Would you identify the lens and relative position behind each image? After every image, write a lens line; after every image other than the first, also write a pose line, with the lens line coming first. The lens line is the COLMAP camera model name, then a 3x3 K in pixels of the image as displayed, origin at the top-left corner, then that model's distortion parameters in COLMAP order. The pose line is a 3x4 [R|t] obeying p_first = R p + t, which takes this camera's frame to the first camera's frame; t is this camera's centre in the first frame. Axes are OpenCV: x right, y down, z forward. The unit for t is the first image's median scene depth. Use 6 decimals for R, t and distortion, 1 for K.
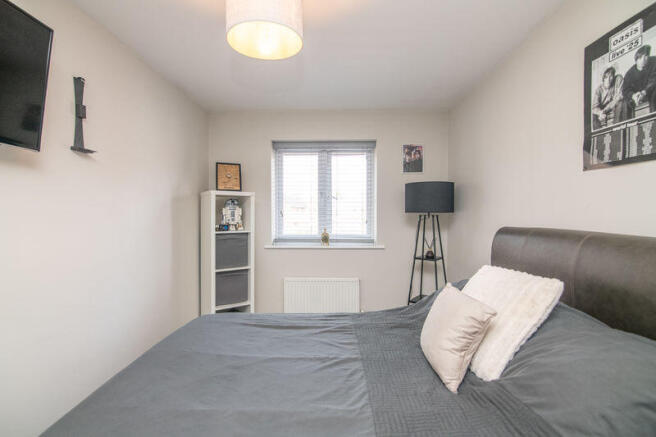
lens RADIAL K [[304.3, 0, 327.1], [0, 304.3, 215.1], [0, 0, 1]] dist [-0.016589, 0.000273]
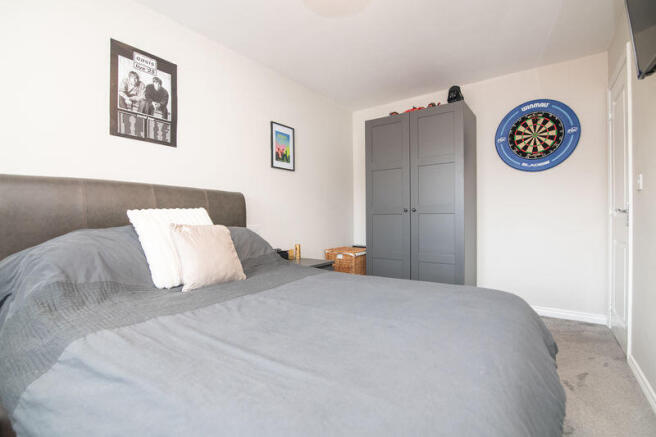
lens RADIAL K [[304.3, 0, 318.7], [0, 304.3, 222.5], [0, 0, 1]] dist [-0.016589, 0.000273]
pose [[-0.809998, 0.000826, 0.586432, -0.315280], [0.015951, 0.999660, 0.020624, 0.110653], [-0.586216, 0.026060, -0.809736, 0.813670]]
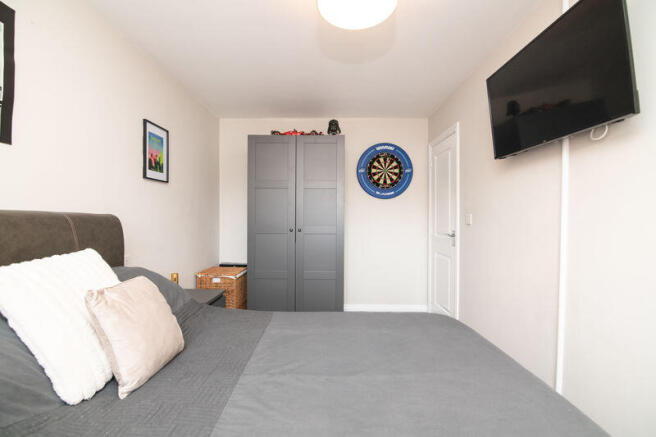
lens RADIAL K [[304.3, 0, 321.2], [0, 304.3, 218.0], [0, 0, 1]] dist [-0.016589, 0.000273]
pose [[-0.999991, -0.000402, 0.004194, -0.040793], [-0.000335, 0.999870, 0.016127, 0.030461], [-0.004200, 0.016126, -0.999861, 0.863825]]
